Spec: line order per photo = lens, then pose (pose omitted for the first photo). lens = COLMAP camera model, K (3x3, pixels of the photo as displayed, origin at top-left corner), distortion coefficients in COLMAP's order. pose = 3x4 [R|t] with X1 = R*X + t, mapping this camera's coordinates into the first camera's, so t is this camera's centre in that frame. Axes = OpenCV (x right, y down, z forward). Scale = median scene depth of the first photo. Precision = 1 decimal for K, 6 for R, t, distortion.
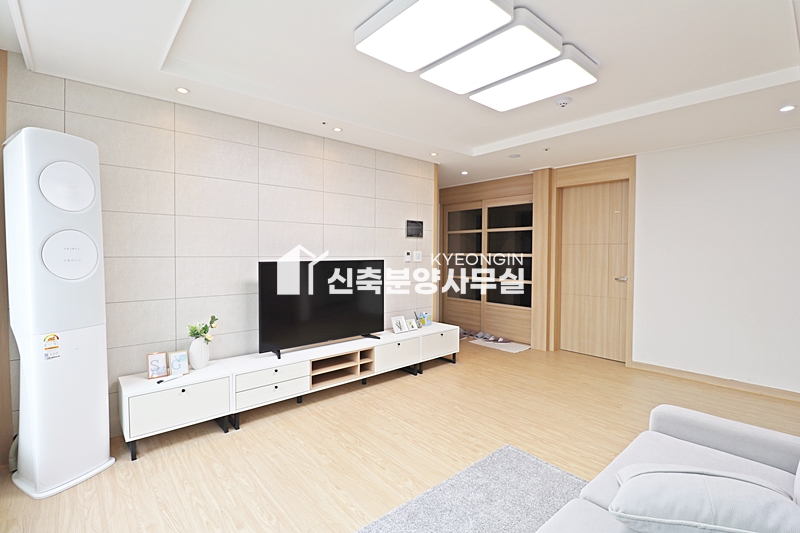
lens RADIAL K [[368.2, 0, 399.4], [0, 368.2, 261.2], [0, 0, 1]] dist [-0.000714, -0.015277]
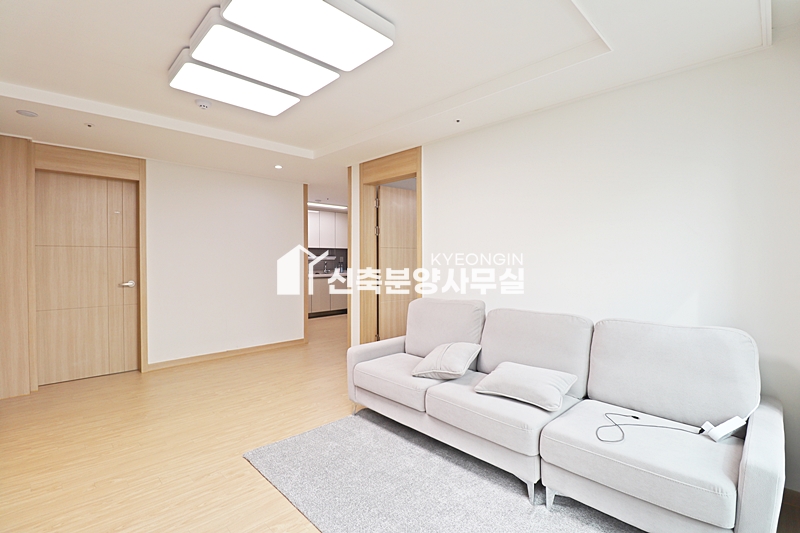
lens RADIAL K [[368.2, 0, 399.4], [0, 368.2, 261.2], [0, 0, 1]] dist [-0.000714, -0.015277]
pose [[-0.051979, -0.016584, 0.998510, -0.440326], [0.025886, 0.999504, 0.017948, -0.010117], [-0.998313, 0.026780, -0.051524, 0.402356]]
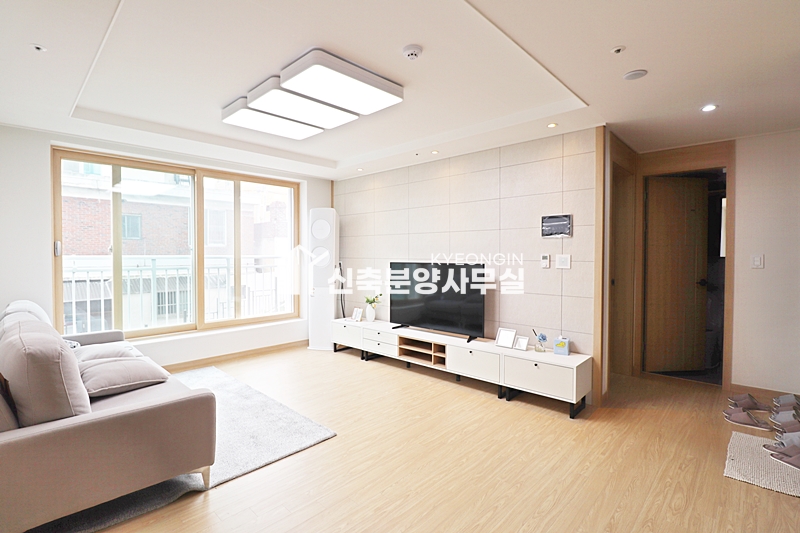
lens RADIAL K [[379.4, 0, 398.4], [0, 379.4, 259.6], [0, 0, 1]] dist [-0.040464, 0.000240]
pose [[0.084686, 0.029790, -0.995962, 0.929733], [-0.001477, 0.999556, 0.029772, -0.046106], [0.996407, -0.001051, 0.084692, 0.701080]]
